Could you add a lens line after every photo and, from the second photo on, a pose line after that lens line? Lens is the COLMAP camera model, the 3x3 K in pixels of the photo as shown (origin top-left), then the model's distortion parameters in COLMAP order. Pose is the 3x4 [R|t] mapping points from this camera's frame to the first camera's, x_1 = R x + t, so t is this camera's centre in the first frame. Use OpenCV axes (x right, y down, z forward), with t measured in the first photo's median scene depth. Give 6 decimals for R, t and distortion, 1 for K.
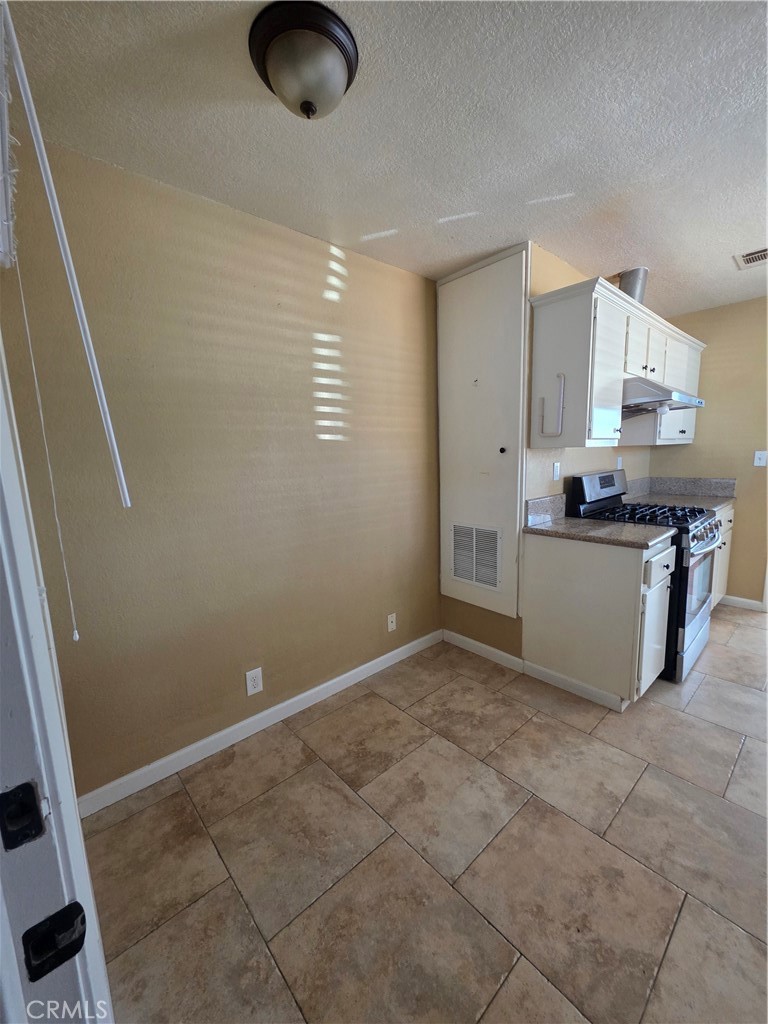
lens RADIAL K [[409.7, 0, 391.2], [0, 409.7, 513.6], [0, 0, 1]] dist [0.001548, 0.000756]
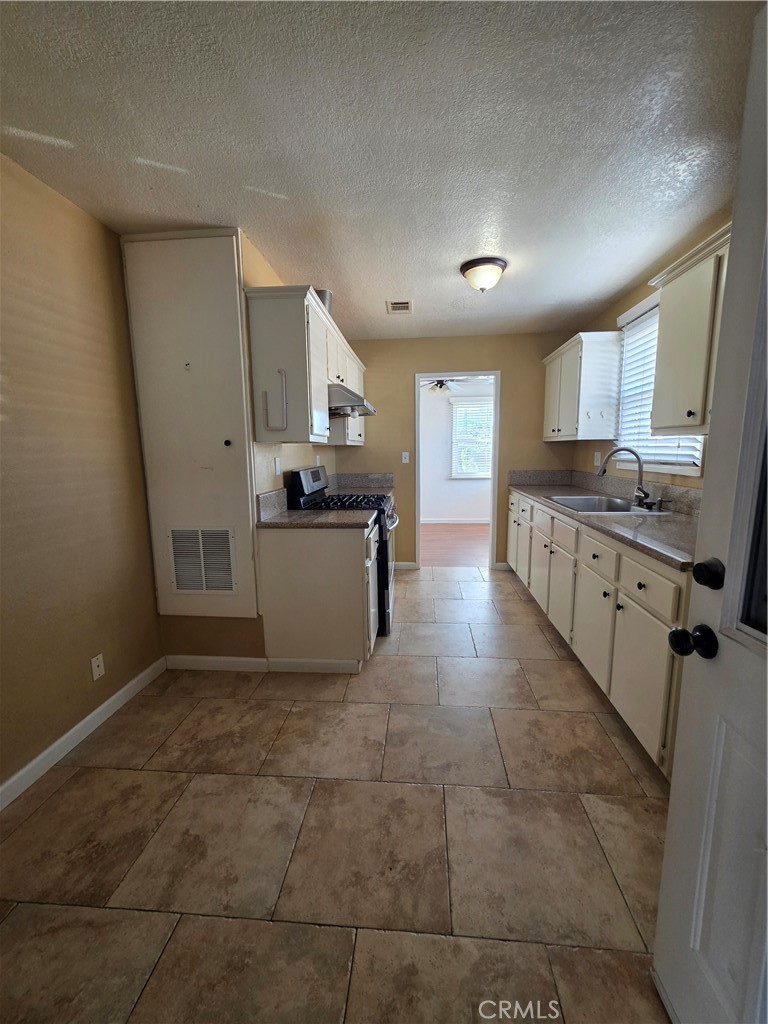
lens RADIAL K [[409.7, 0, 385.0], [0, 409.7, 512.0], [0, 0, 1]] dist [0.001548, 0.000756]
pose [[0.729192, -0.081019, 0.679496, -0.130772], [0.094429, 0.995380, 0.017347, 0.022906], [-0.677763, 0.051514, 0.733474, 0.087591]]
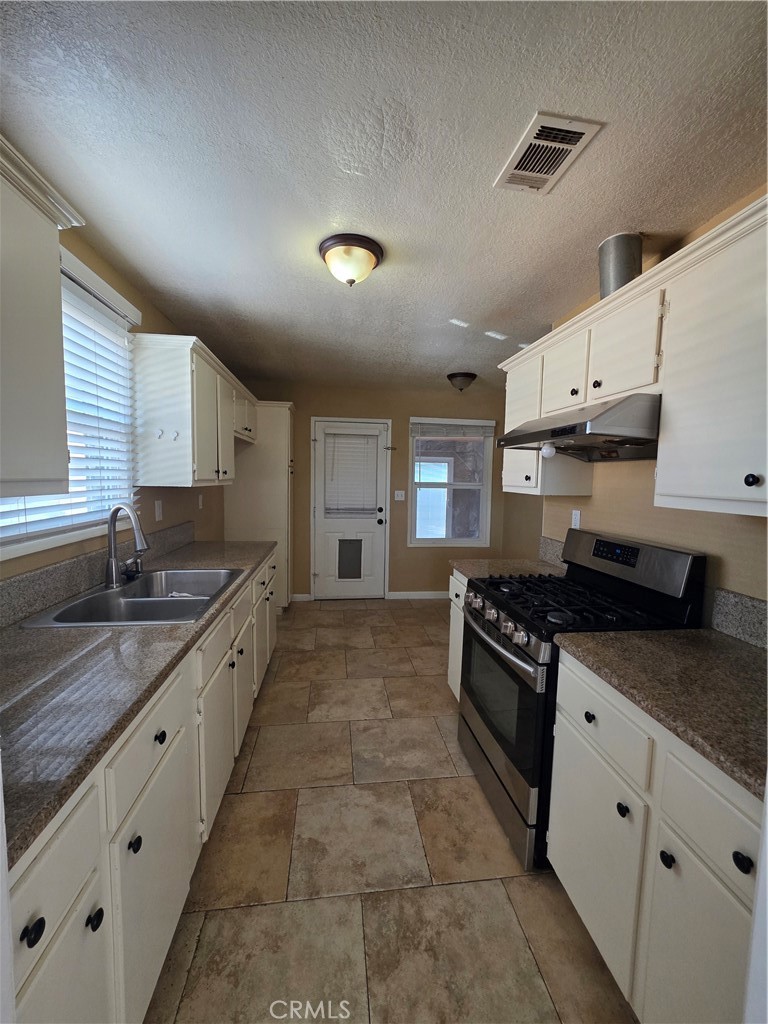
lens RADIAL K [[409.7, 0, 384.6], [0, 409.7, 513.1], [0, 0, 1]] dist [0.001548, 0.000756]
pose [[-0.564965, 0.091553, -0.820020, 1.737597], [-0.133132, 0.970689, 0.200098, -0.308198], [0.814304, 0.222220, -0.536216, 1.414497]]
